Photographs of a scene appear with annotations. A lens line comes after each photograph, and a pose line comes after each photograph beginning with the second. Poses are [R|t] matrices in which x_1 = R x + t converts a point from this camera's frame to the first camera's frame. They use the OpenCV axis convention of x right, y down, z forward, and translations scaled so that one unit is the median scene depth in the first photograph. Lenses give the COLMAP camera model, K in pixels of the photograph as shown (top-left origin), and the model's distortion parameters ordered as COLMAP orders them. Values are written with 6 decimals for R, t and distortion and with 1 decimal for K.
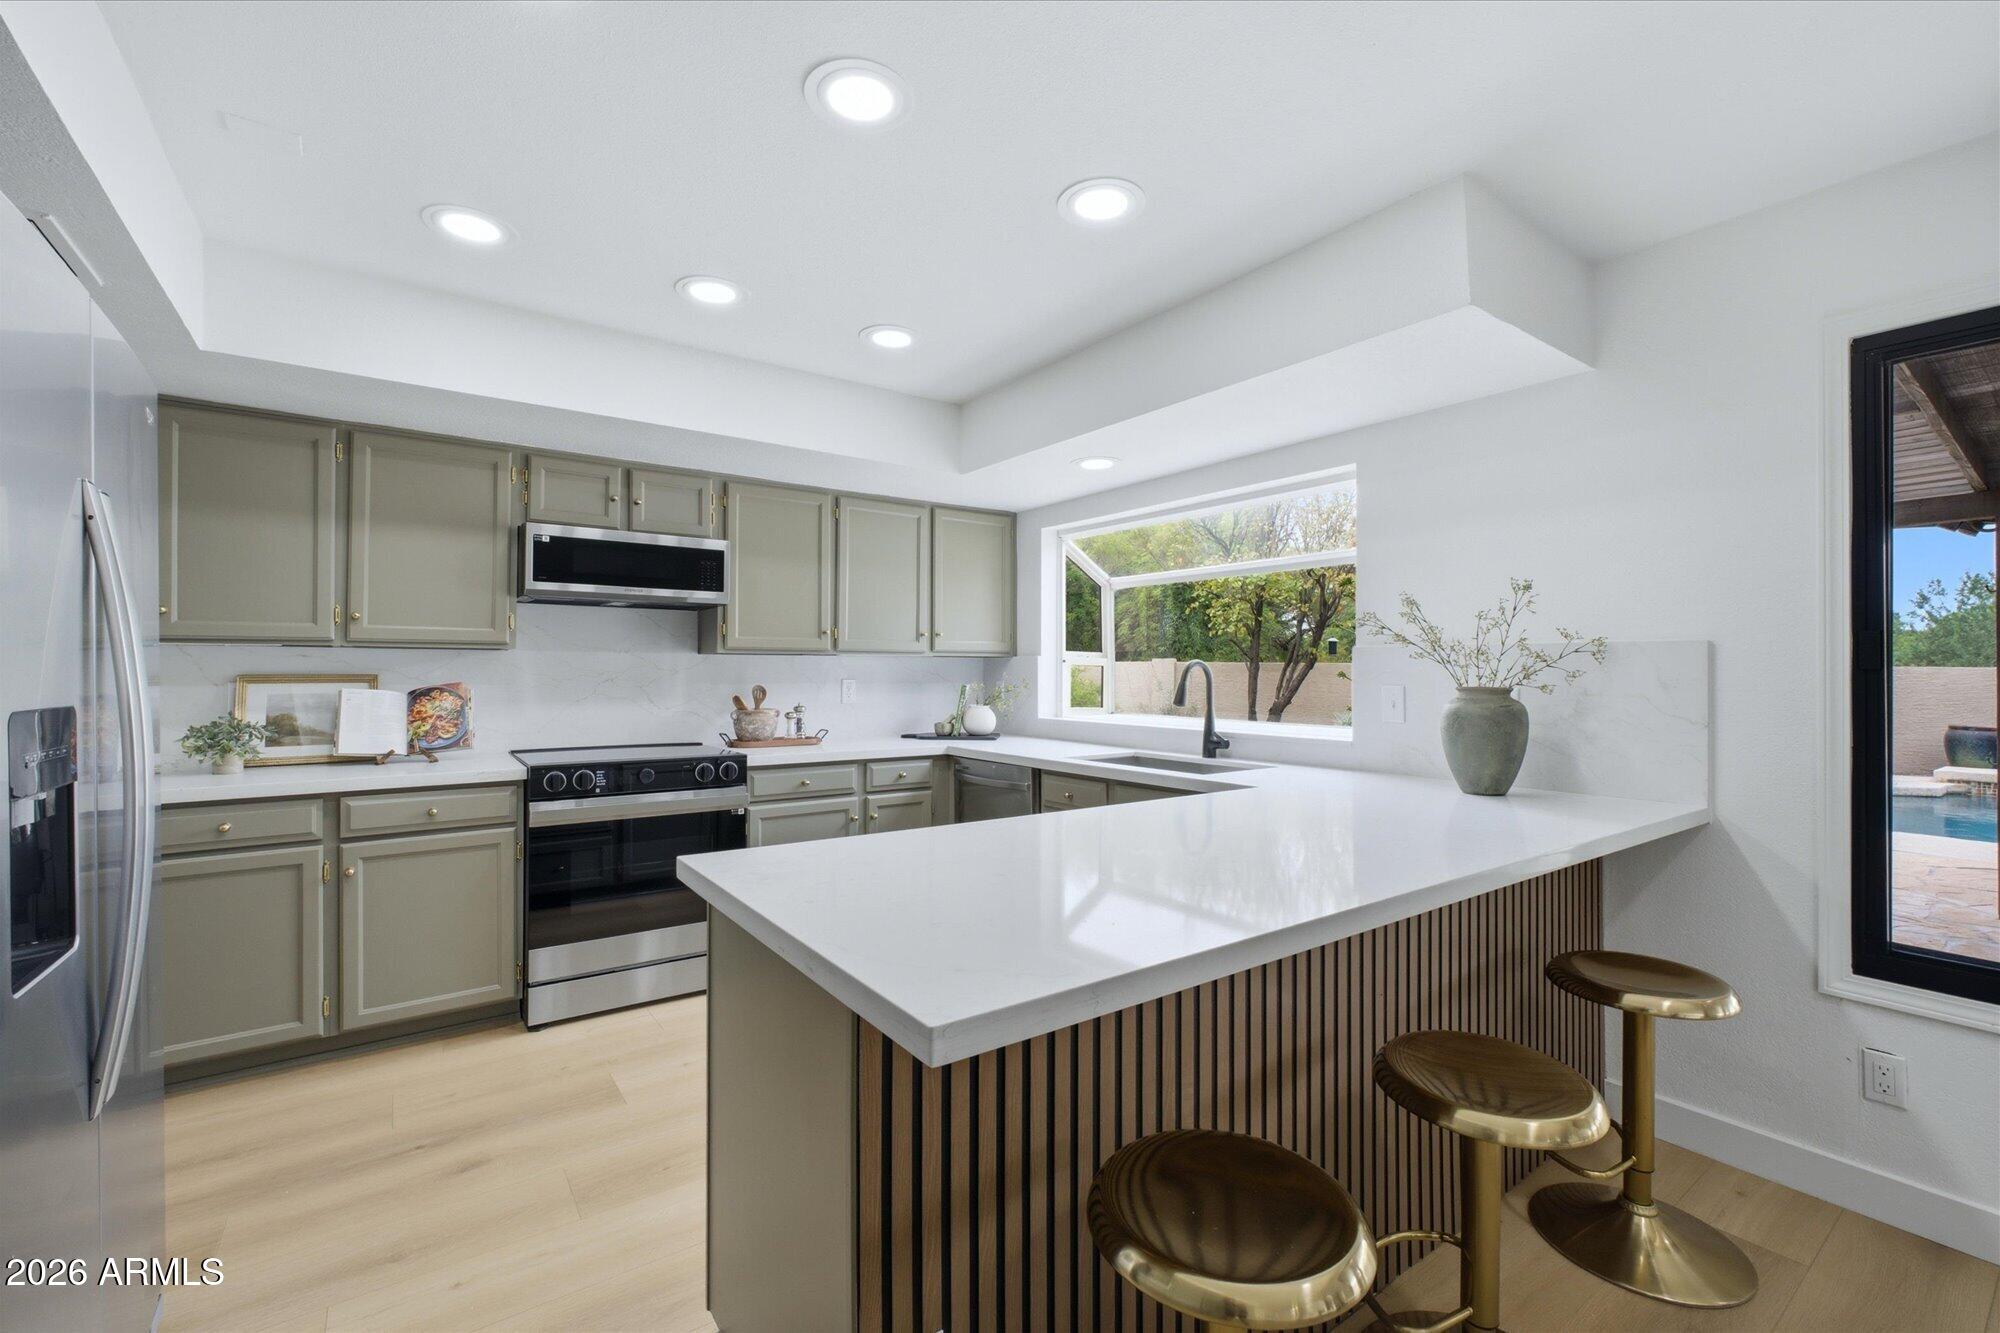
lens RADIAL K [[850.1, 0, 1009.7], [0, 850.1, 664.6], [0, 0, 1]] dist [-0.002974, 0.000615]
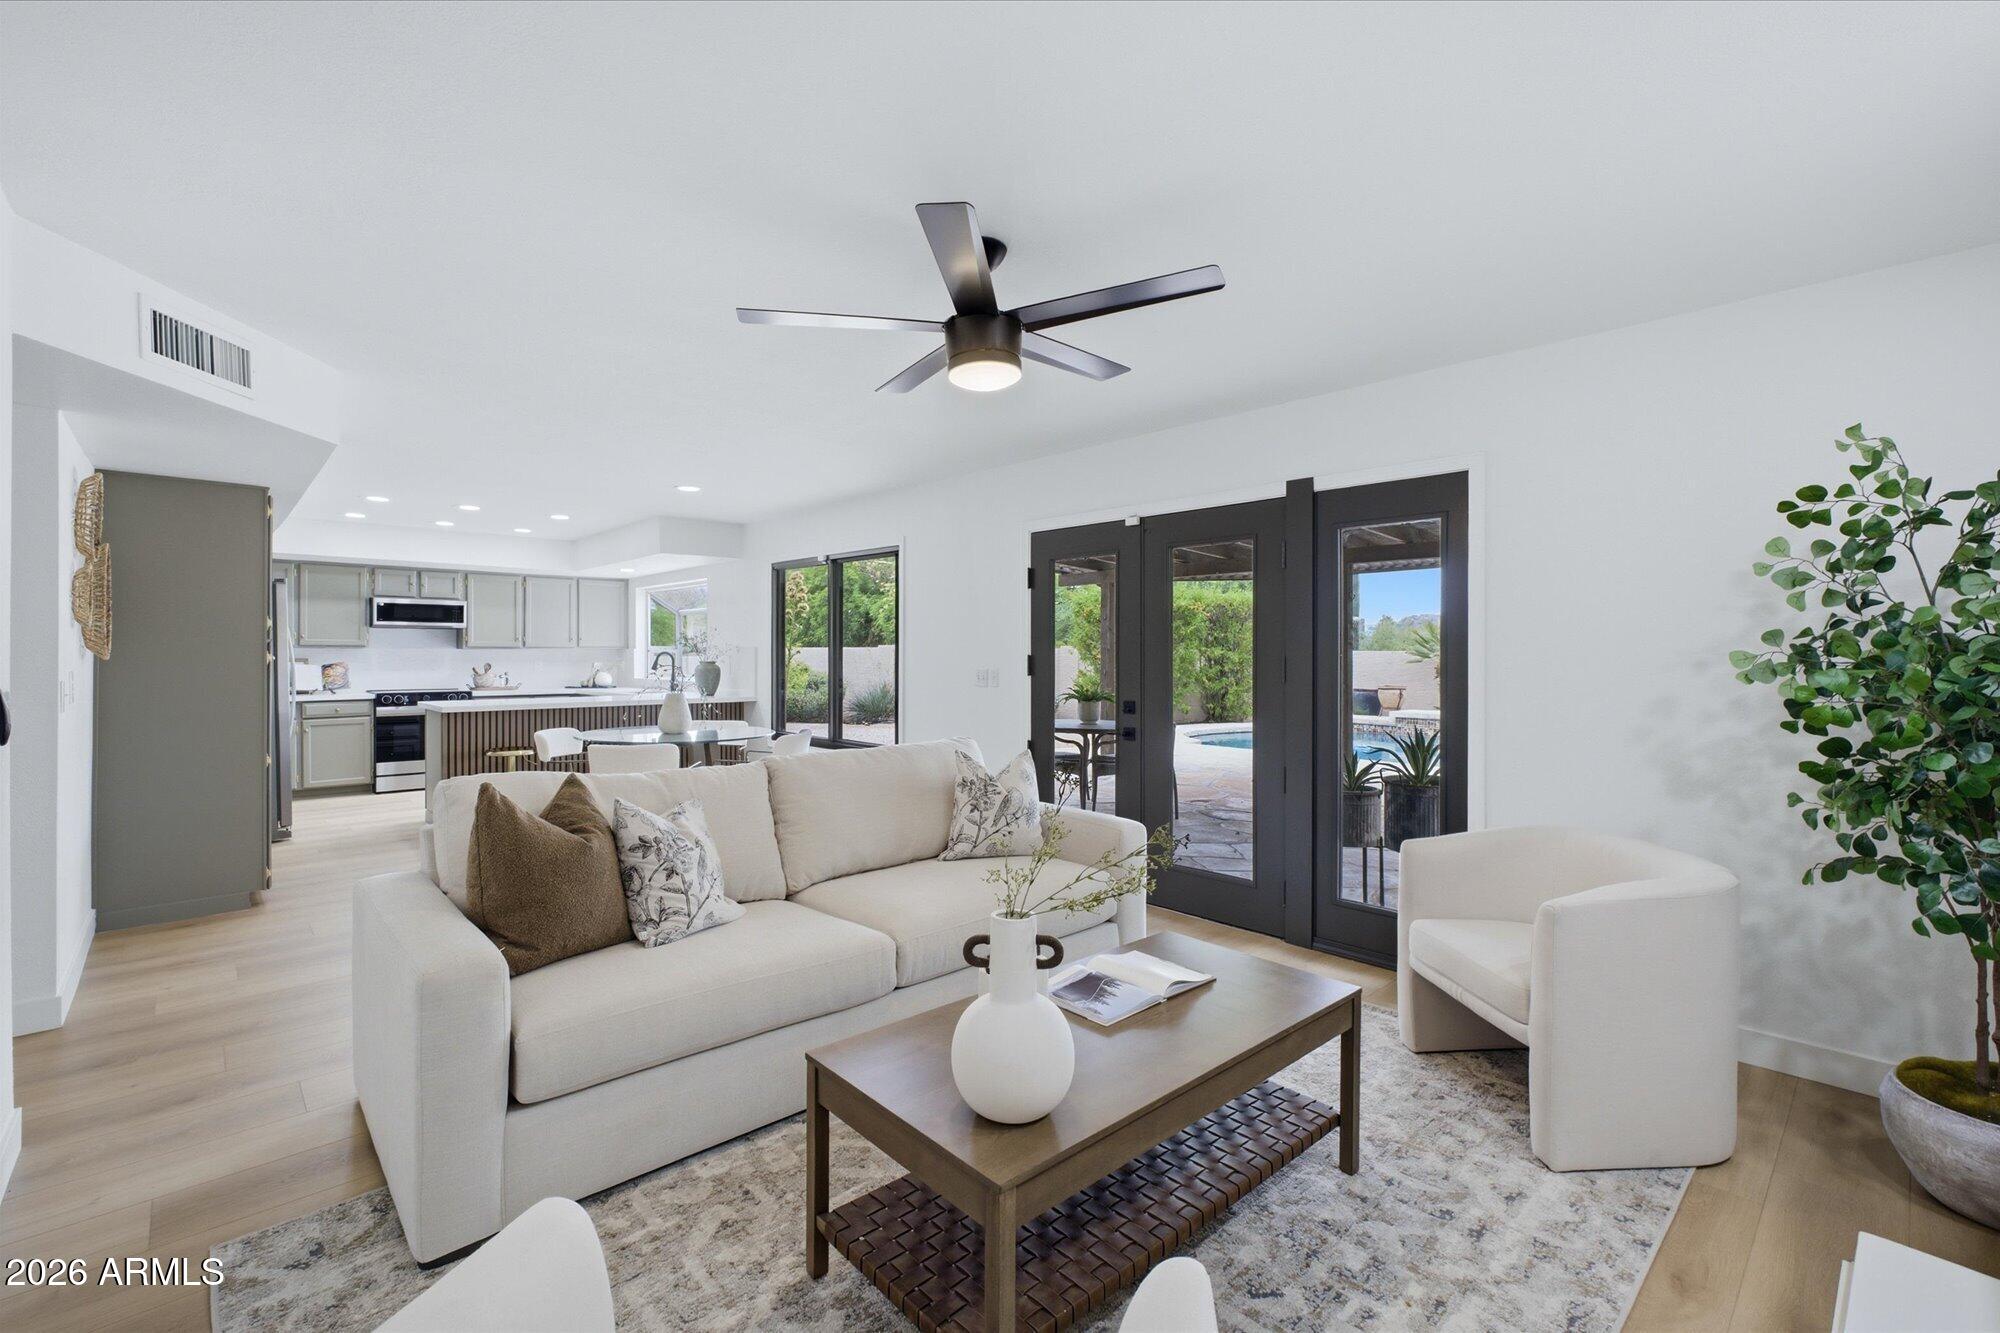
lens RADIAL K [[867.2, 0, 1002.9], [0, 867.2, 656.2], [0, 0, 1]] dist [-0.002071, -0.000107]
pose [[0.992262, -0.003477, 0.124115, 0.935232], [0.002353, 0.999955, 0.009197, -0.013555], [-0.124141, -0.008834, 0.992225, -1.730294]]
